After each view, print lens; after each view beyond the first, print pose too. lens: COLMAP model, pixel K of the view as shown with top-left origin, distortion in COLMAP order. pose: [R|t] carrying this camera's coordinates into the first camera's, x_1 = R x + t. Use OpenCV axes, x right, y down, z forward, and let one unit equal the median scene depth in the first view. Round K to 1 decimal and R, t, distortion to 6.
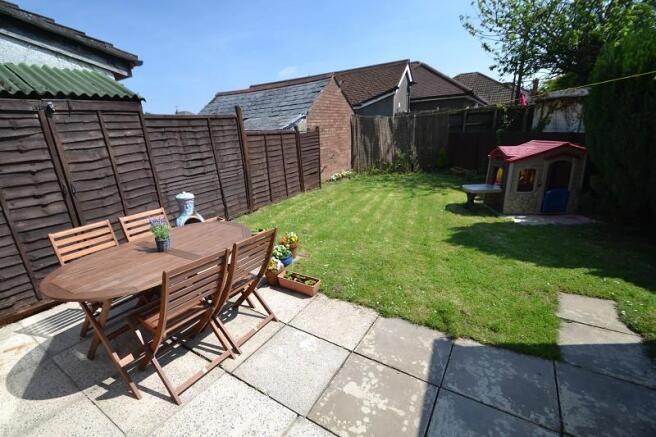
lens RADIAL K [[291.8, 0, 310.8], [0, 291.8, 222.2], [0, 0, 1]] dist [0.020186, -0.019709]
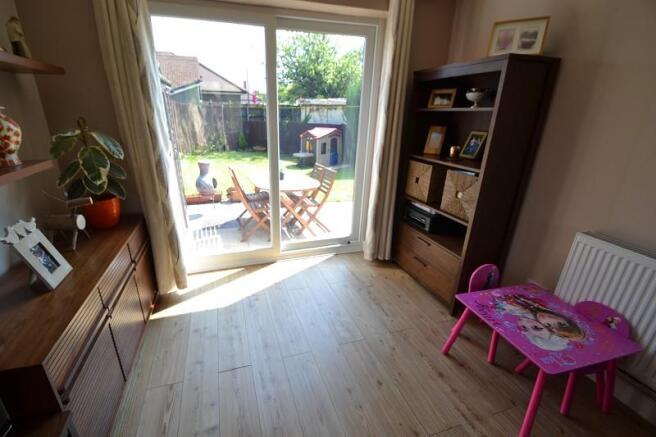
lens RADIAL K [[290.6, 0, 317.1], [0, 290.6, 222.2], [0, 0, 1]] dist [-0.002177, -0.009442]
pose [[0.622298, -0.224140, 0.750004, -0.778779], [0.191666, 0.972593, 0.131630, 0.064519], [-0.758953, 0.061837, 0.648203, -0.167460]]
